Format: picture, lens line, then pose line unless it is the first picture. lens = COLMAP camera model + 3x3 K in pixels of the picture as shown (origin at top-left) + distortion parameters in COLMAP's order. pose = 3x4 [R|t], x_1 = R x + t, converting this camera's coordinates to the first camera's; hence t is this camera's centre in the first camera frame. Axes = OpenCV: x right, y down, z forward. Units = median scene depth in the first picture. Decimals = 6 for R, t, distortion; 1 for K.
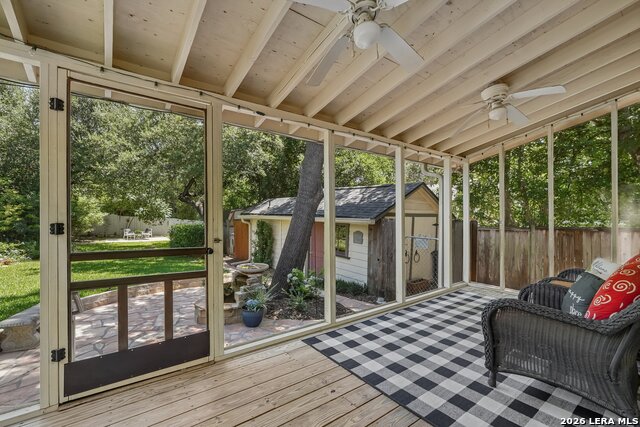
lens RADIAL K [[283.2, 0, 321.1], [0, 283.2, 215.4], [0, 0, 1]] dist [-0.017123, 0.008517]
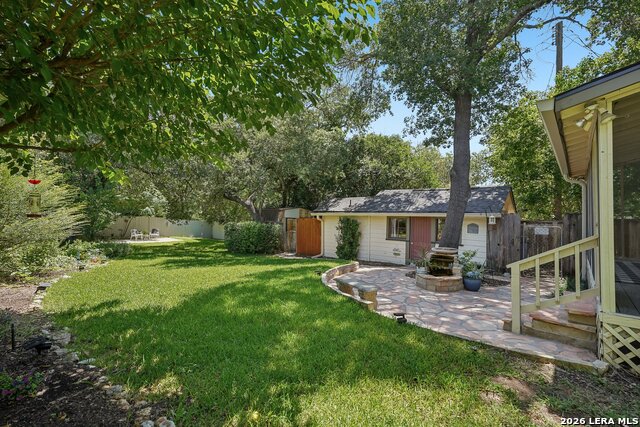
lens RADIAL K [[283.2, 0, 321.1], [0, 283.2, 215.4], [0, 0, 1]] dist [-0.017123, 0.008517]
pose [[0.983697, -0.002409, 0.179816, -0.481621], [0.003147, 0.999988, -0.003819, 0.014365], [-0.179804, 0.004322, 0.983693, -0.071075]]
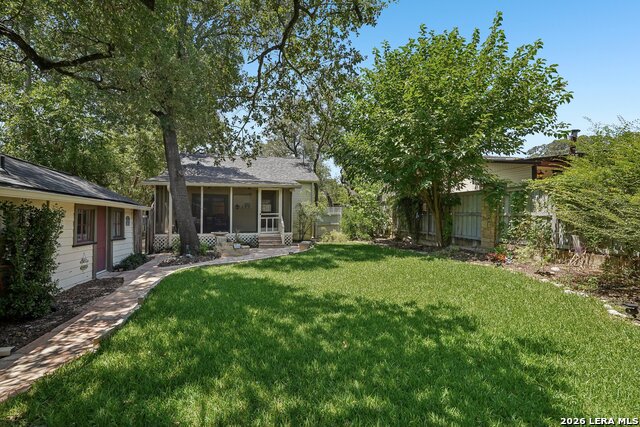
lens RADIAL K [[286.3, 0, 318.3], [0, 286.3, 207.2], [0, 0, 1]] dist [-0.013856, 0.000146]
pose [[-0.920587, 0.007140, 0.390472, -0.741472], [-0.005651, 0.999485, -0.031601, 0.032078], [-0.390497, -0.031299, -0.920072, 1.167390]]
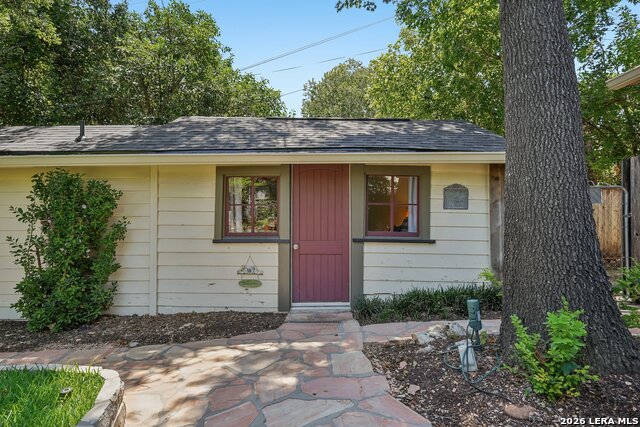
lens RADIAL K [[320.8, 0, 316.2], [0, 320.8, 212.9], [0, 0, 1]] dist [-0.003558, -0.000484]
pose [[0.634759, -0.015320, 0.772559, -0.291088], [0.021118, 0.999774, 0.002475, 0.063228], [-0.772422, 0.014744, 0.634939, 0.528662]]
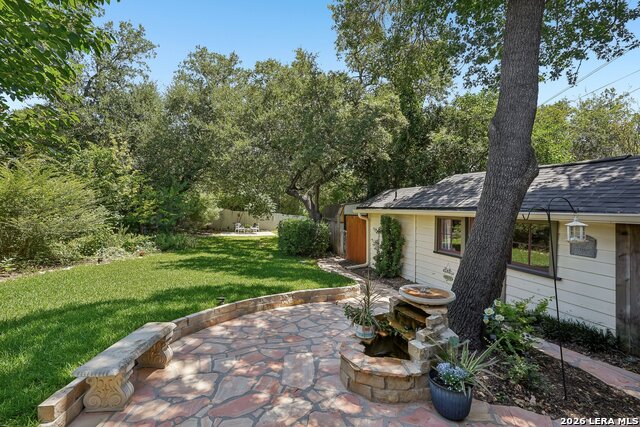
lens RADIAL K [[286.3, 0, 318.3], [0, 286.3, 207.2], [0, 0, 1]] dist [-0.013856, 0.000146]
pose [[0.946906, -0.003414, -0.321494, -0.127037], [-0.000958, 0.999909, -0.013440, 0.004416], [0.321510, 0.013034, 0.946816, 0.171194]]
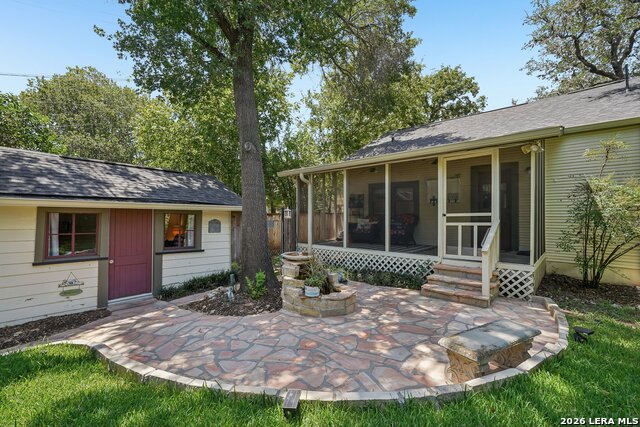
lens RADIAL K [[283.2, 0, 321.1], [0, 283.2, 215.4], [0, 0, 1]] dist [-0.017123, 0.008517]
pose [[-0.178166, -0.011077, 0.983938, -0.542186], [-0.001795, 0.999939, 0.010932, 0.020437], [-0.983999, 0.000181, -0.178175, 0.520183]]
